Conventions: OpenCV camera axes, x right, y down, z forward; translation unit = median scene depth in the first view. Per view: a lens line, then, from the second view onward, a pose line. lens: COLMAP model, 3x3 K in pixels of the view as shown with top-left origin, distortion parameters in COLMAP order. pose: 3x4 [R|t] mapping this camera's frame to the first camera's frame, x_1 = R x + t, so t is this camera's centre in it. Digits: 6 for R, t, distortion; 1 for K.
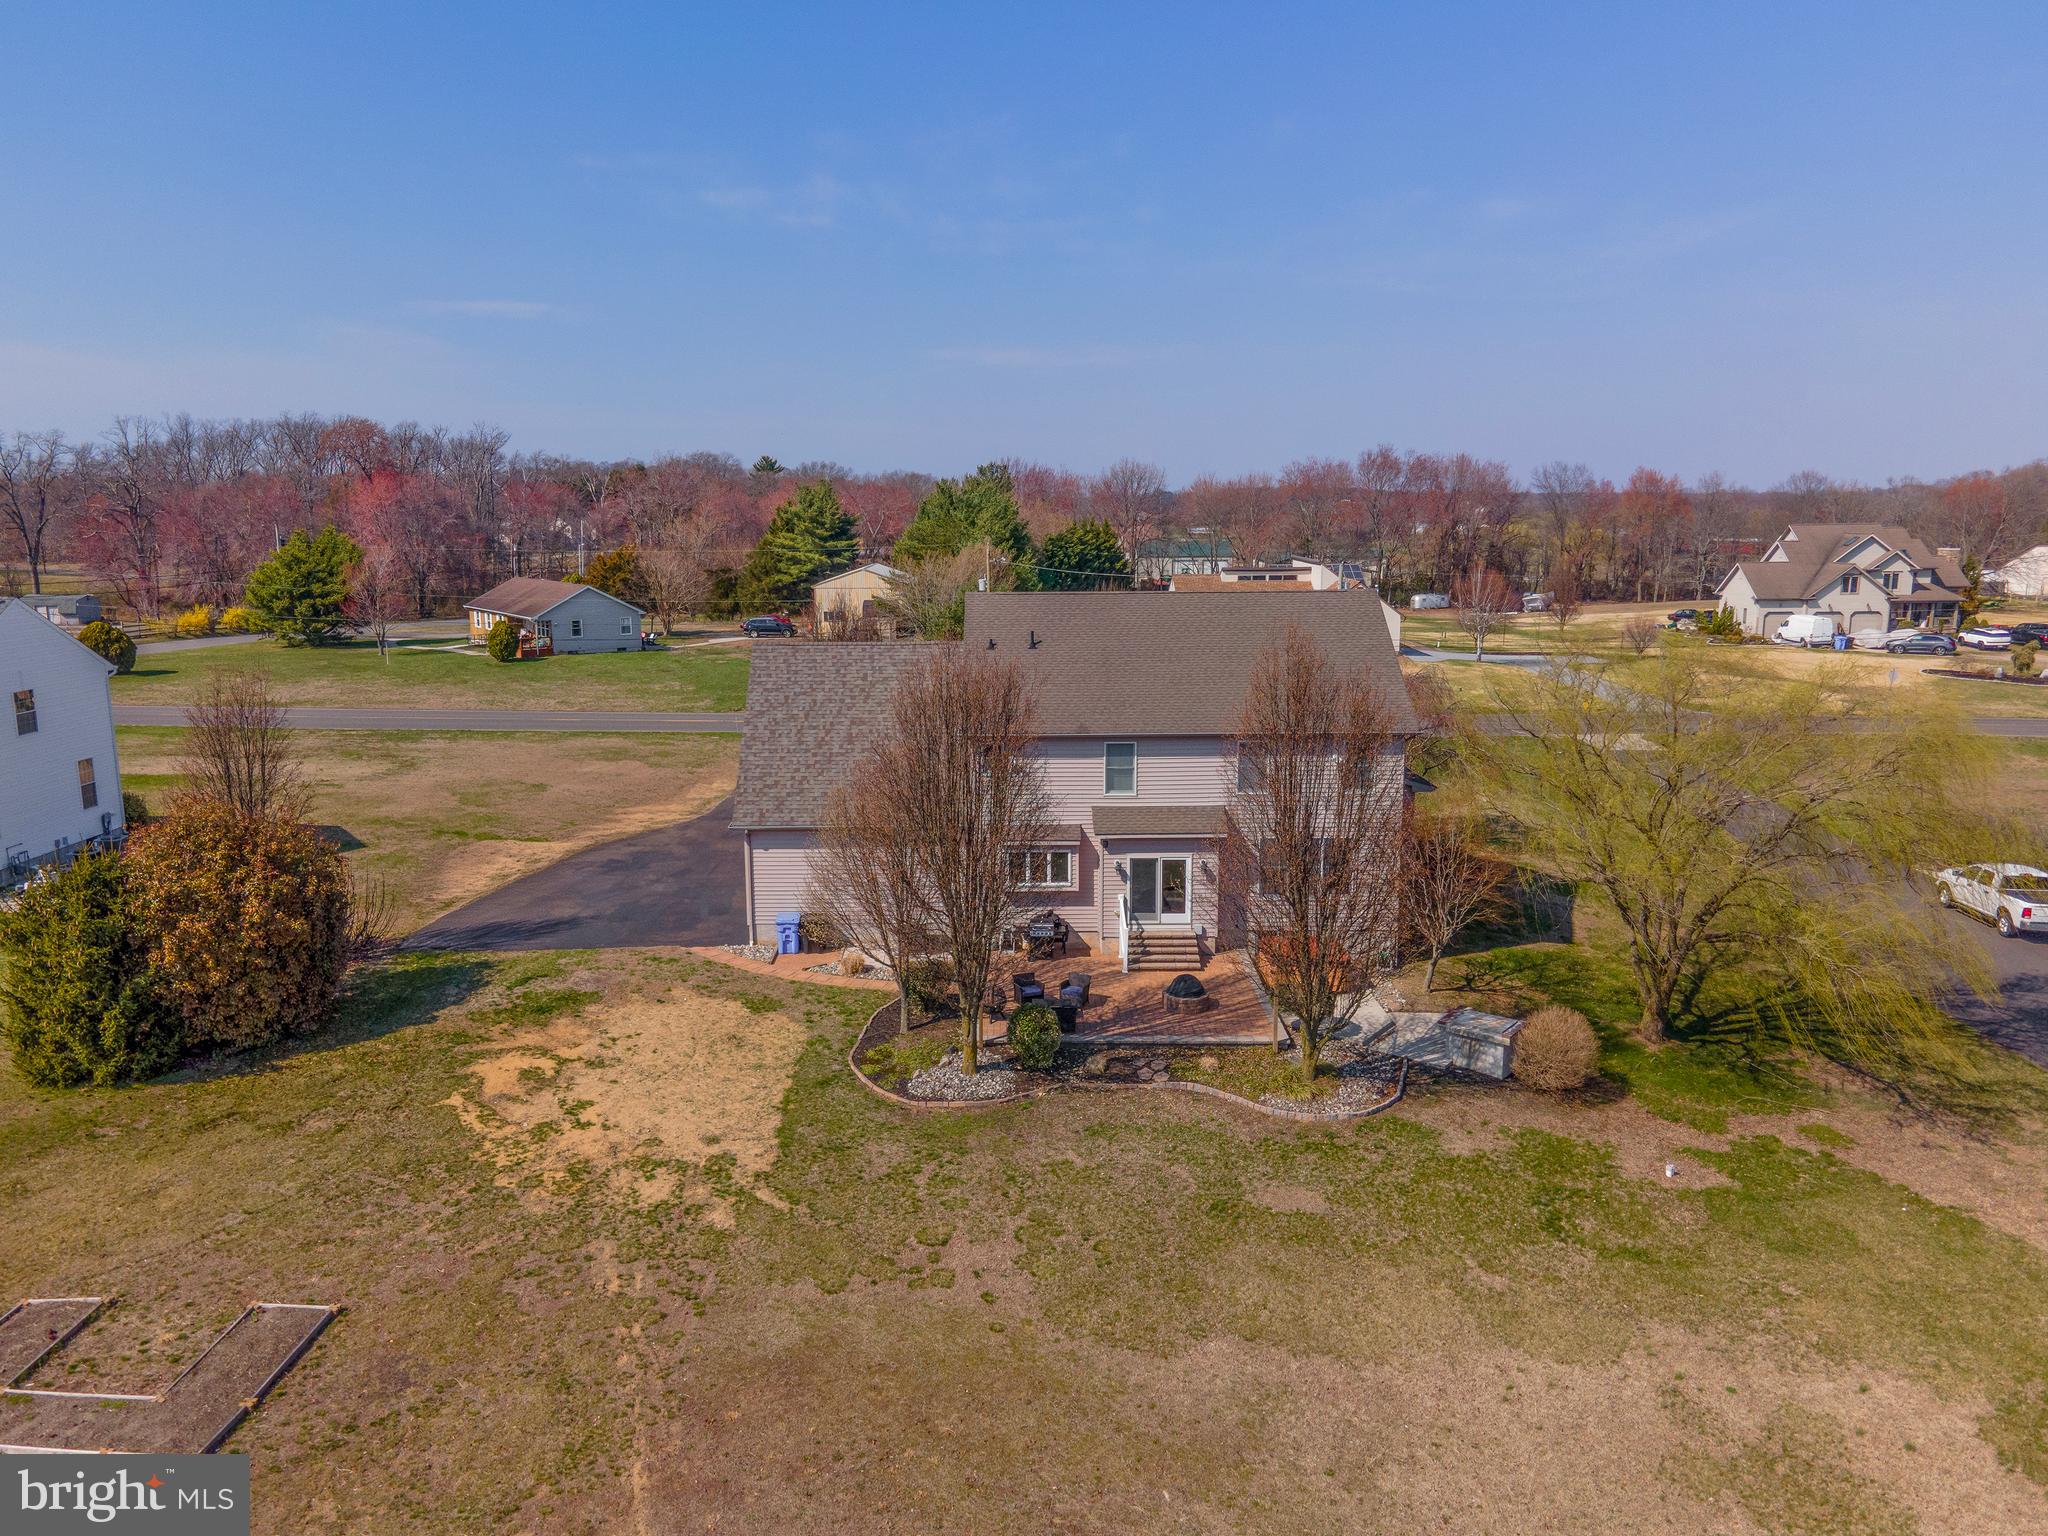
lens RADIAL K [[1471.4, 0, 999.4], [0, 1471.4, 765.6], [0, 0, 1]] dist [0.025817, 0.006349]
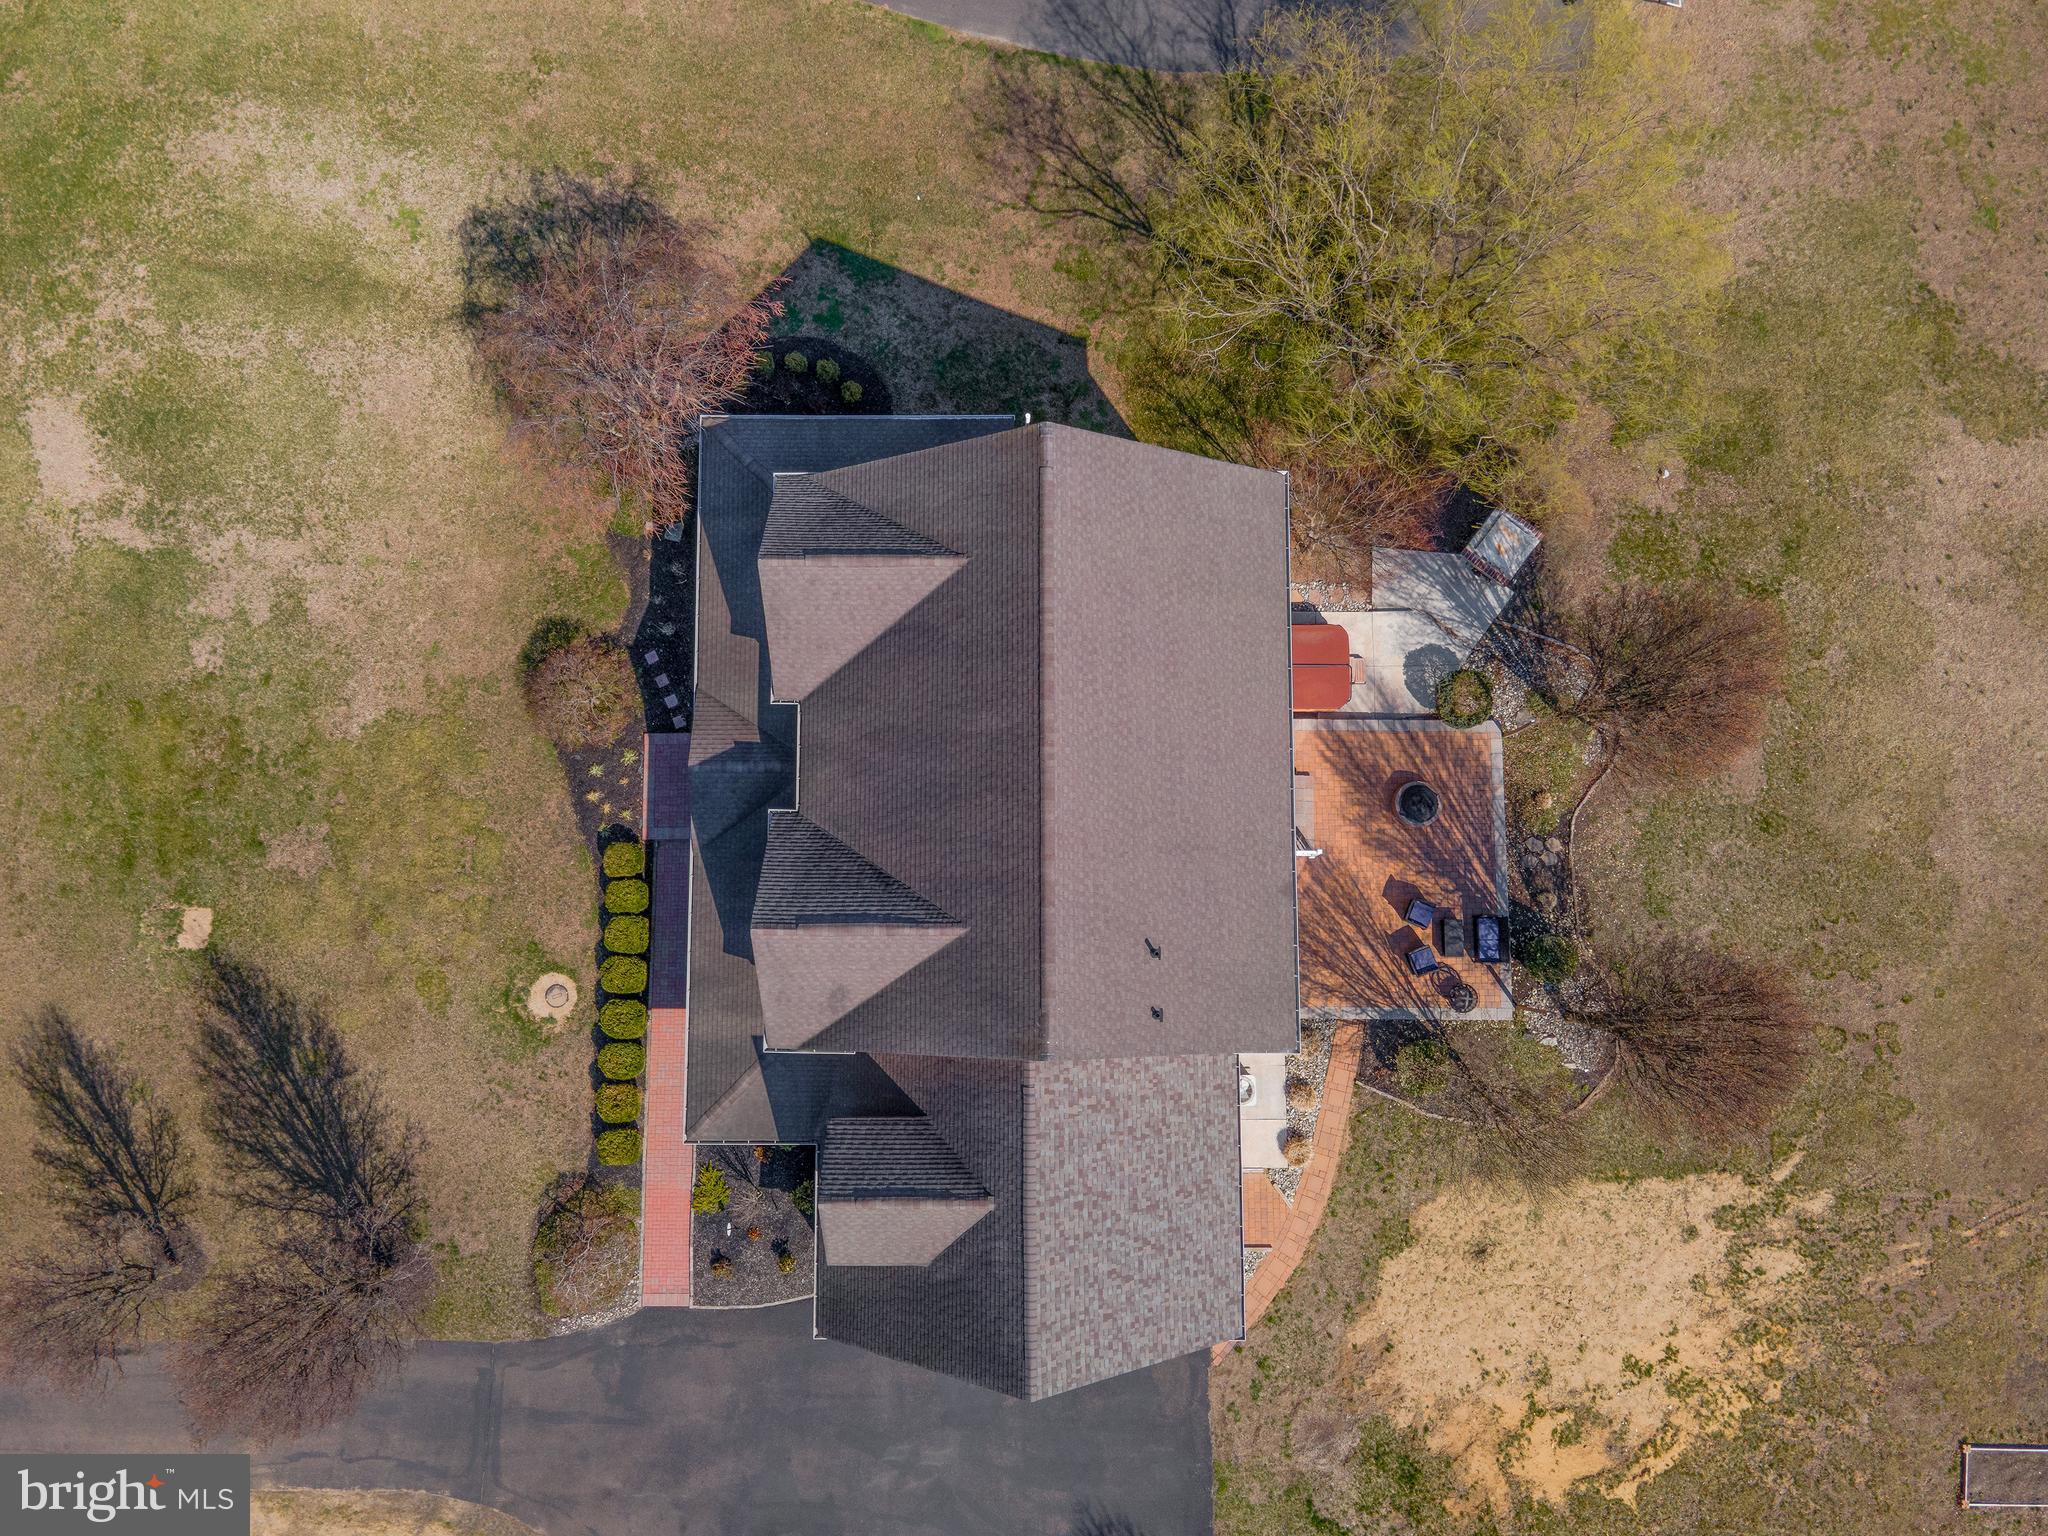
lens RADIAL K [[1471.4, 0, 999.4], [0, 1471.4, 765.6], [0, 0, 1]] dist [0.025817, 0.006349]
pose [[0.001250, -0.992408, 0.122984, 0.029066], [0.205933, 0.120604, 0.971106, -0.958694], [-0.978565, 0.024112, 0.204520, 1.151628]]
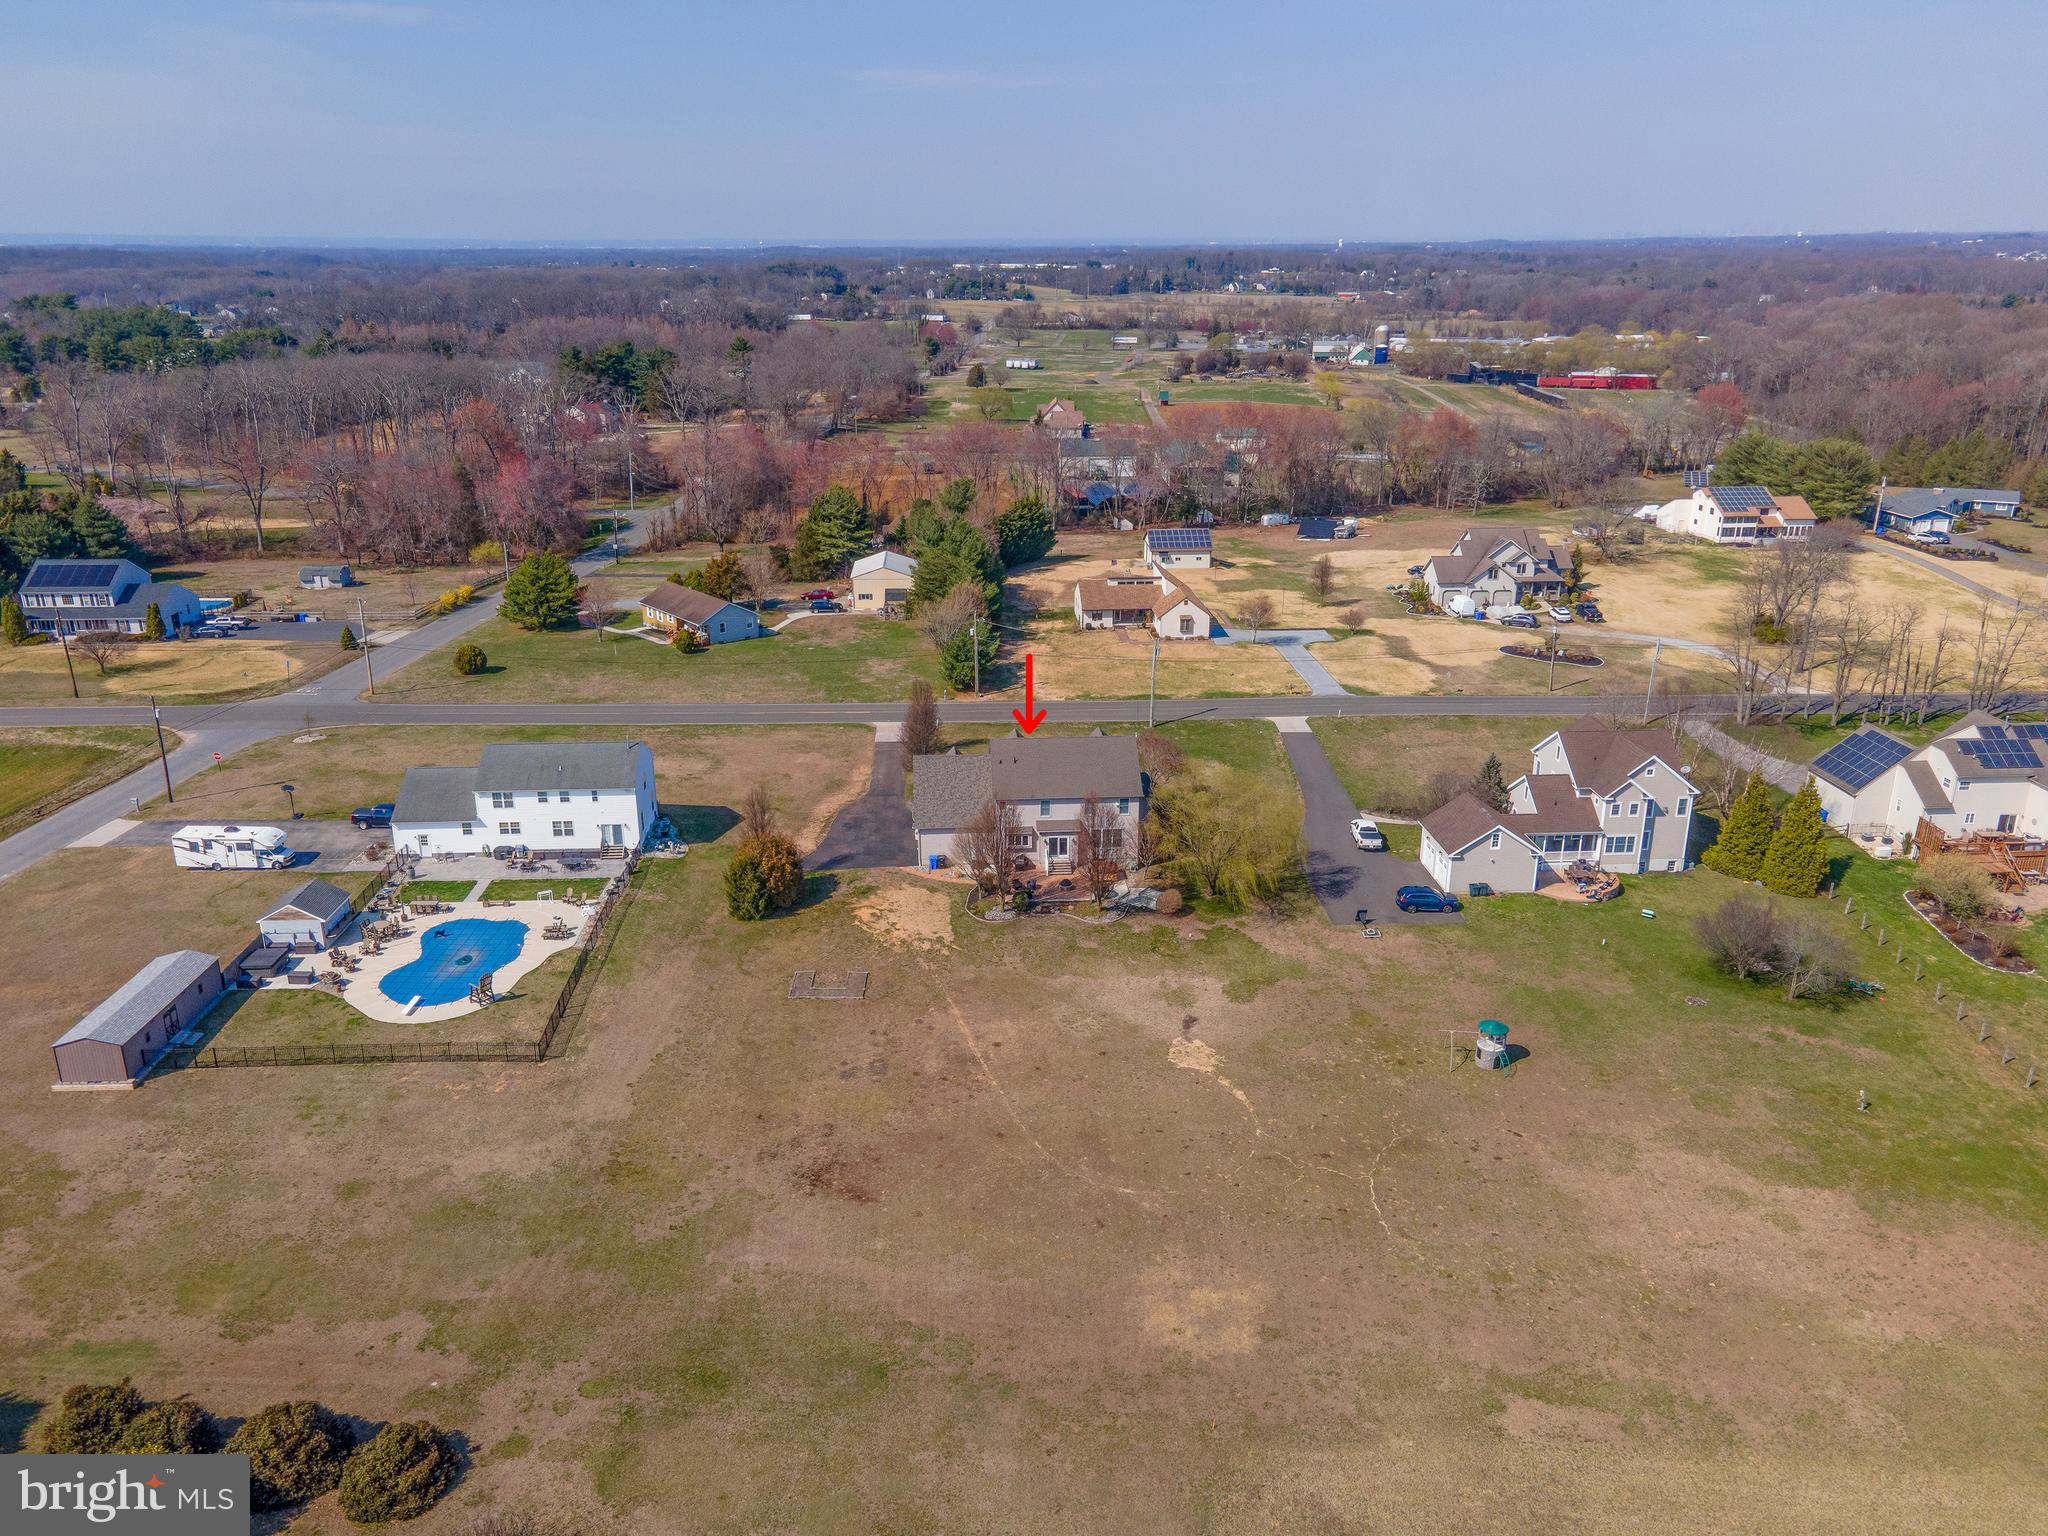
lens RADIAL K [[1471.4, 0, 999.4], [0, 1471.4, 765.6], [0, 0, 1]] dist [0.025817, 0.006349]
pose [[0.998778, -0.015937, 0.046782, -0.177569], [0.008476, 0.987792, 0.155546, -0.650130], [-0.048689, -0.154960, 0.986720, -2.292503]]
